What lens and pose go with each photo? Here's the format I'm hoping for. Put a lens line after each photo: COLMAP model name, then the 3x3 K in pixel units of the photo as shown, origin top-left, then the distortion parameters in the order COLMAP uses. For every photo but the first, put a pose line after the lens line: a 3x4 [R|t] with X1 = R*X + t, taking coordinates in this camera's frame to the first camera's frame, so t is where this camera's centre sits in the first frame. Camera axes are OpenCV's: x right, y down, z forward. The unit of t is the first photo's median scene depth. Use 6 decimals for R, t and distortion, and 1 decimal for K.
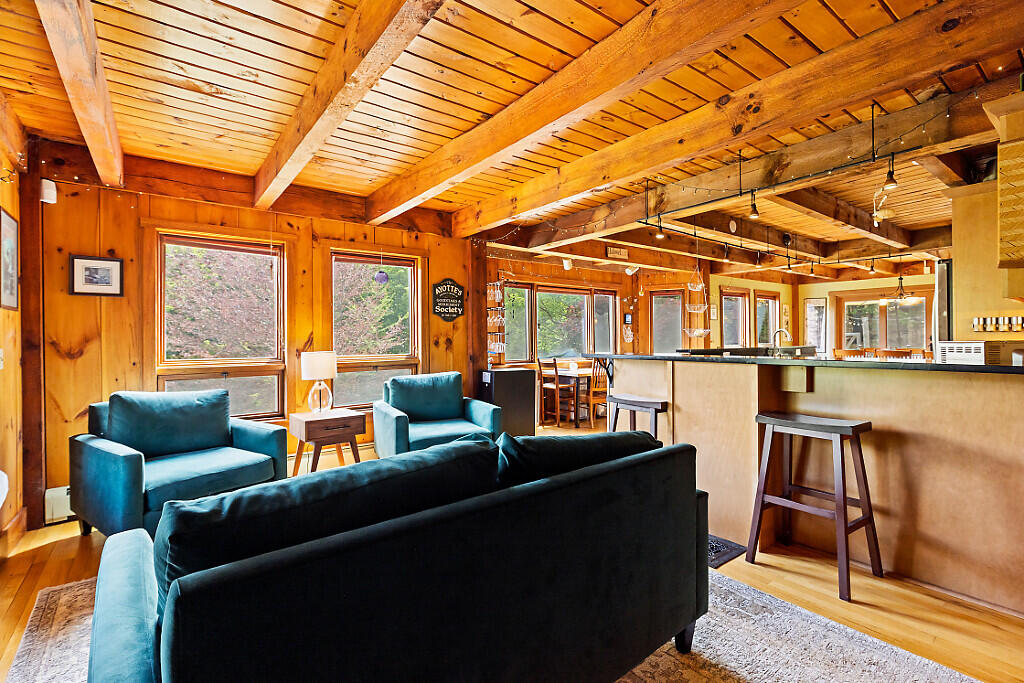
lens RADIAL K [[461.7, 0, 505.3], [0, 461.7, 340.6], [0, 0, 1]] dist [-0.005617, -0.000854]
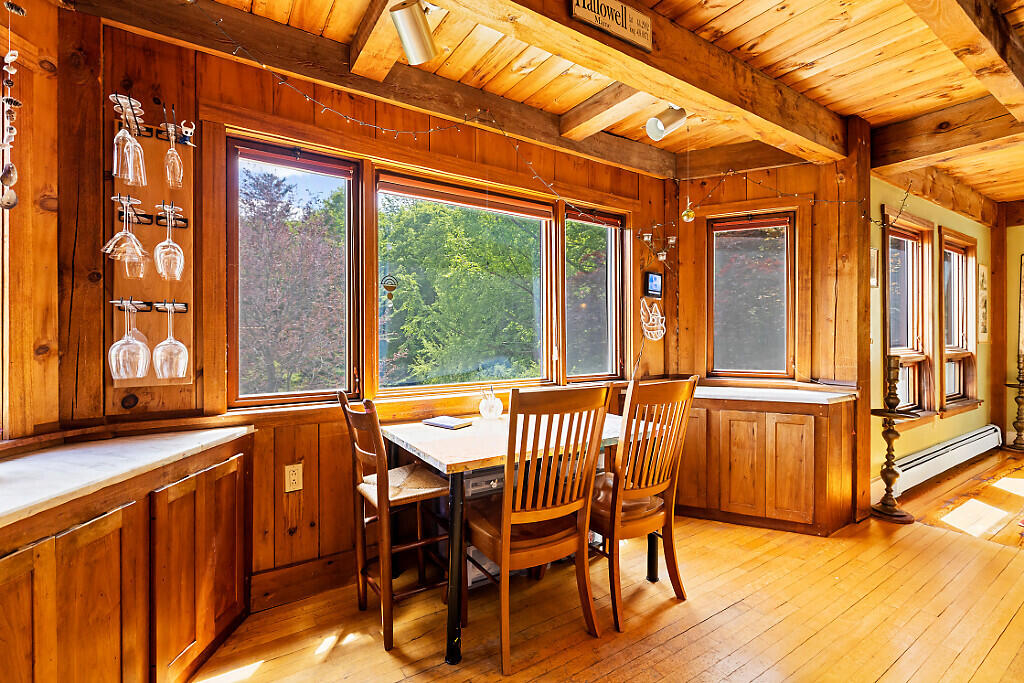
lens RADIAL K [[461.7, 0, 507.2], [0, 461.7, 336.7], [0, 0, 1]] dist [-0.005617, -0.000854]
pose [[0.998601, 0.008254, -0.052231, 0.157031], [-0.008408, 0.999961, -0.002725, 0.002715], [0.052207, 0.003160, 0.998631, 0.580029]]
